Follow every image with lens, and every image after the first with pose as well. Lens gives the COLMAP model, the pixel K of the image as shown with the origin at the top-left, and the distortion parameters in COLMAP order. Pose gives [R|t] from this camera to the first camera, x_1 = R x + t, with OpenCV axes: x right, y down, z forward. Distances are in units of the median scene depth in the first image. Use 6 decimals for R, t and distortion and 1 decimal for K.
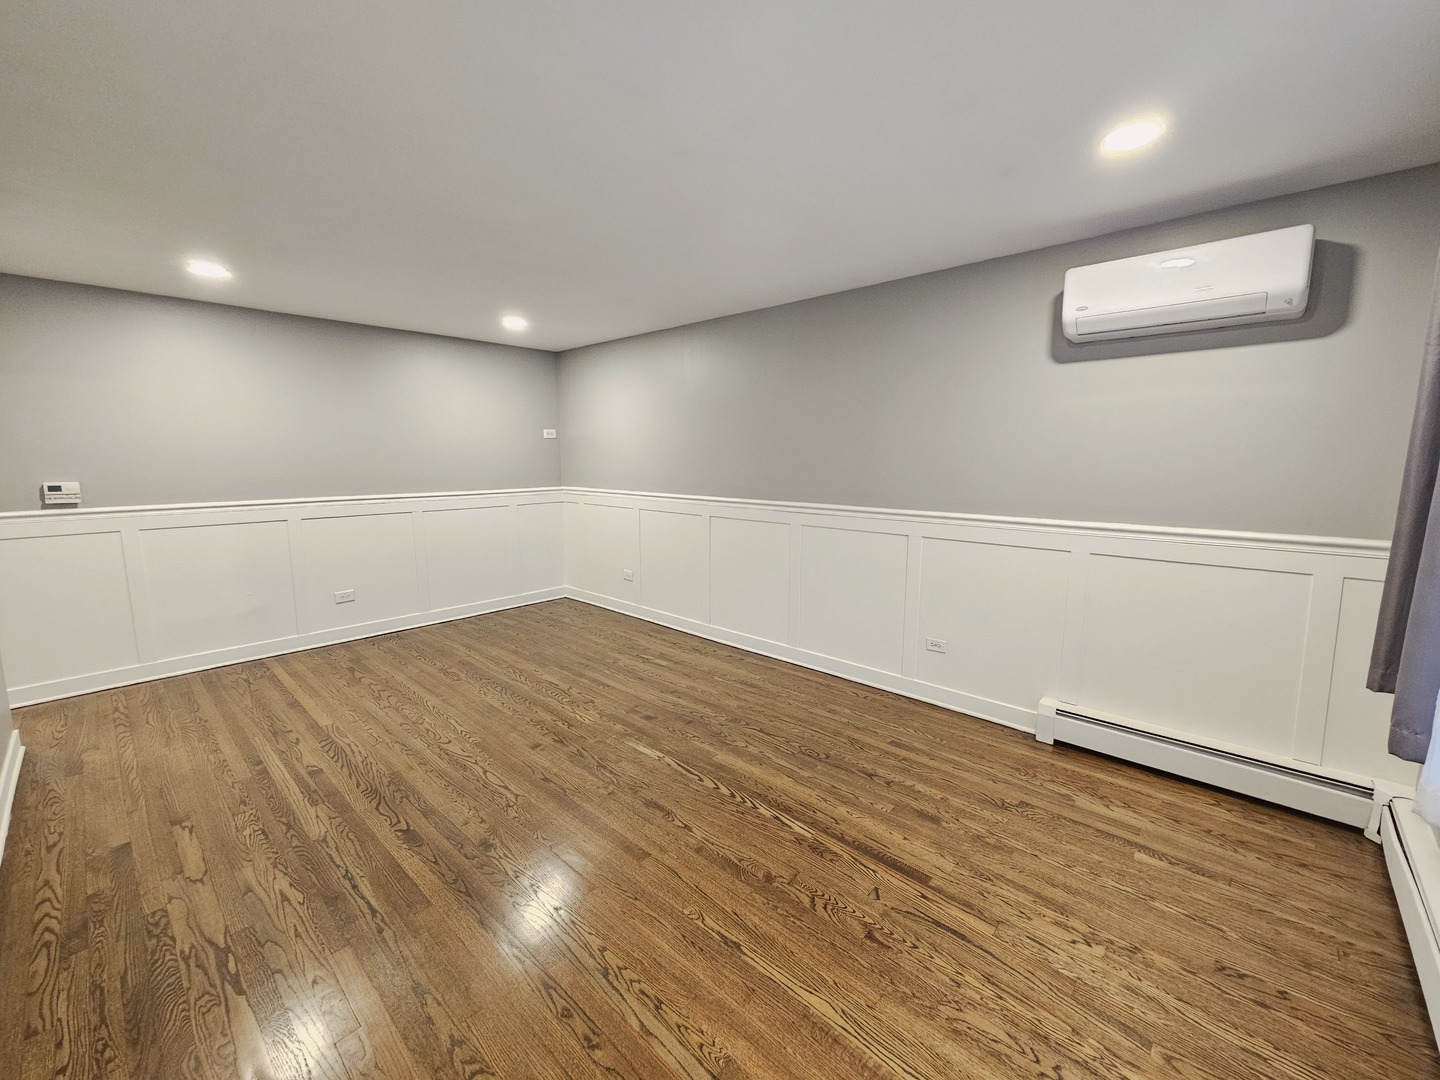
lens RADIAL K [[586.5, 0, 727.9], [0, 586.5, 533.3], [0, 0, 1]] dist [0.006051, -0.002362]
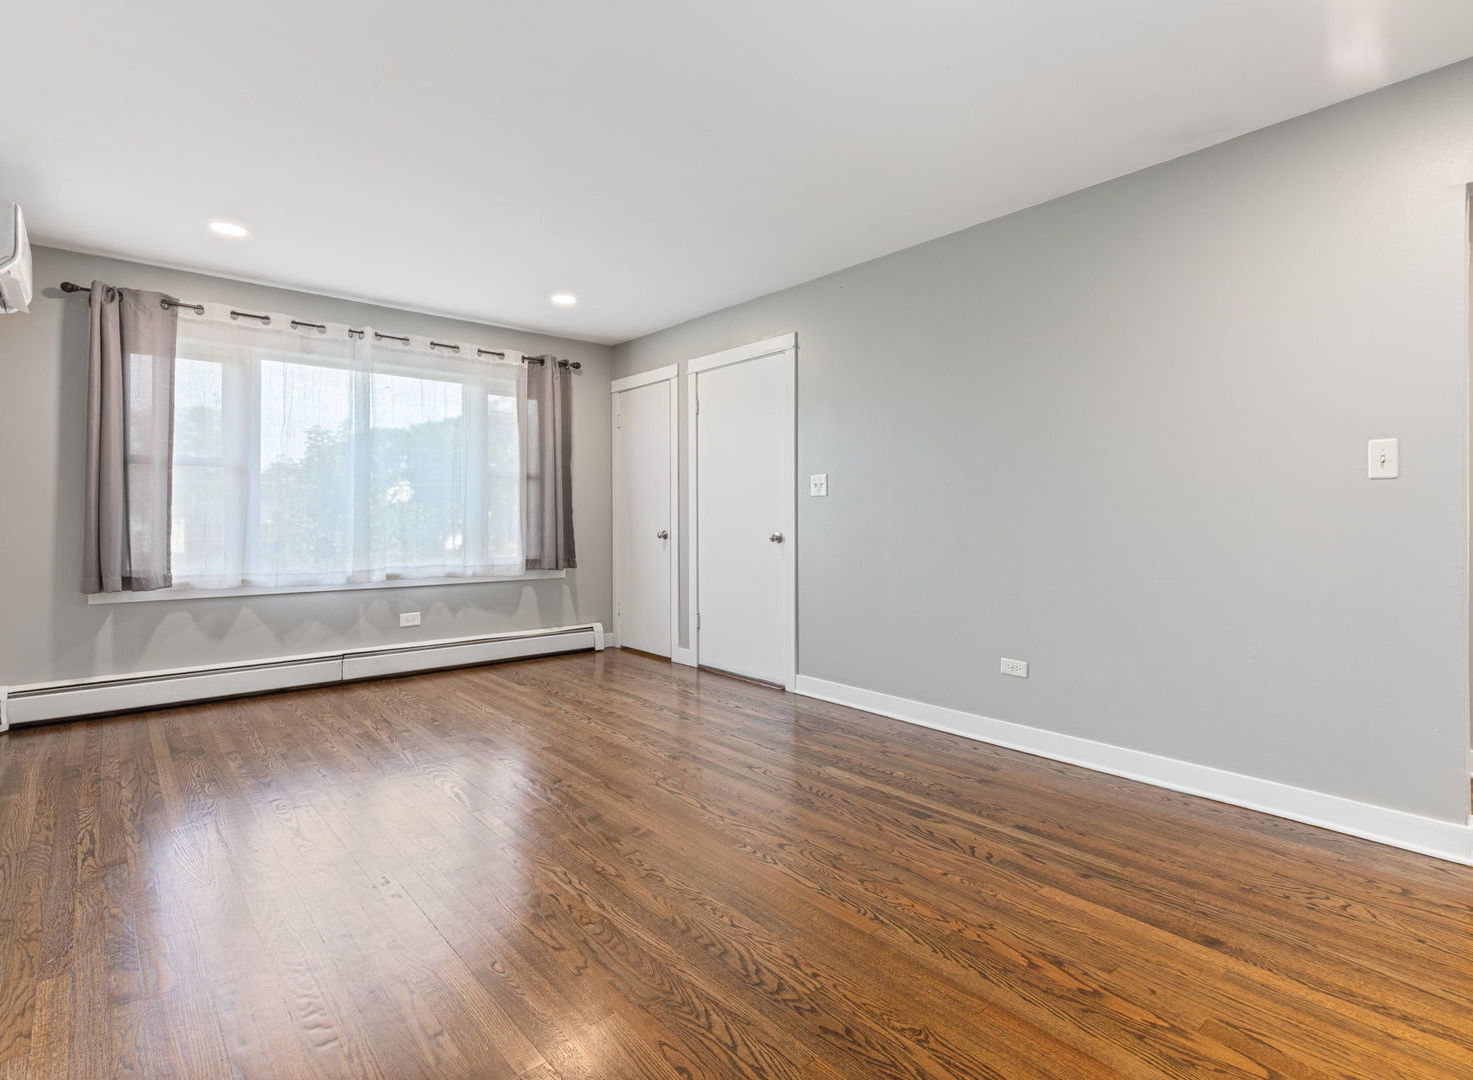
lens RADIAL K [[723.7, 0, 735.0], [0, 723.7, 513.4], [0, 0, 1]] dist [0.002233, 0.000323]
pose [[-0.992982, 0.003398, 0.118216, -0.490066], [0.018696, 0.991528, 0.128542, -0.093763], [-0.116778, 0.129850, -0.984633, 1.630211]]
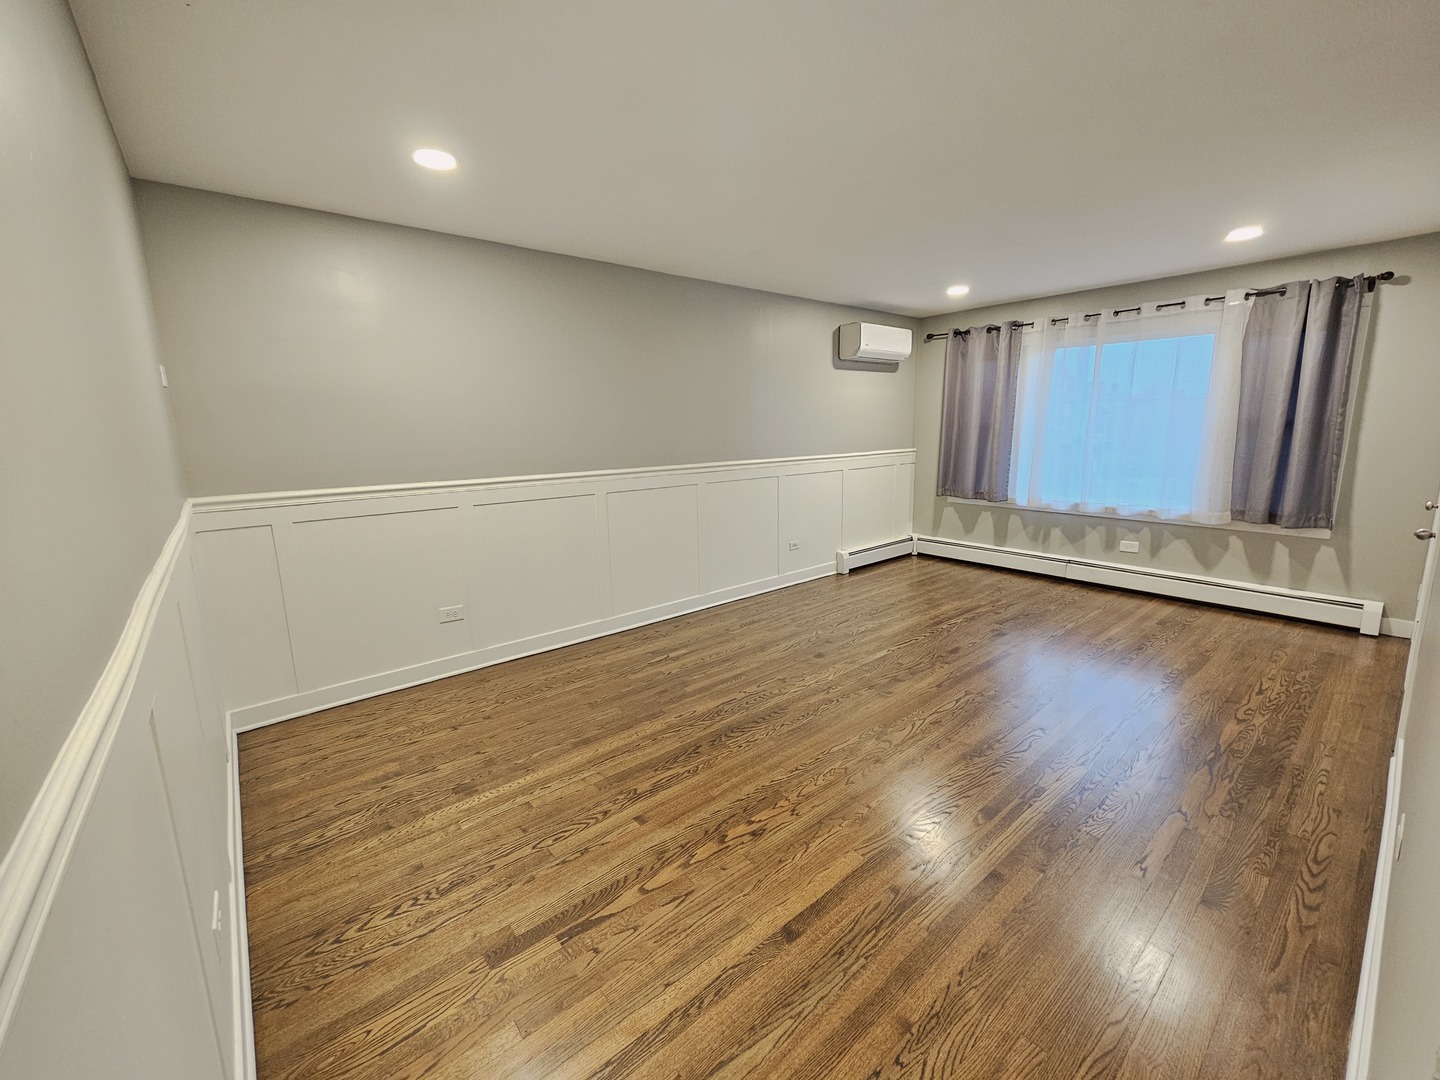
lens RADIAL K [[597.2, 0, 726.5], [0, 597.2, 539.2], [0, 0, 1]] dist [0.001635, 0.000429]
pose [[0.121491, -0.186152, 0.974981, -1.242295], [0.150313, 0.974379, 0.167307, -0.115058], [-0.981145, 0.126226, 0.146359, 1.008503]]
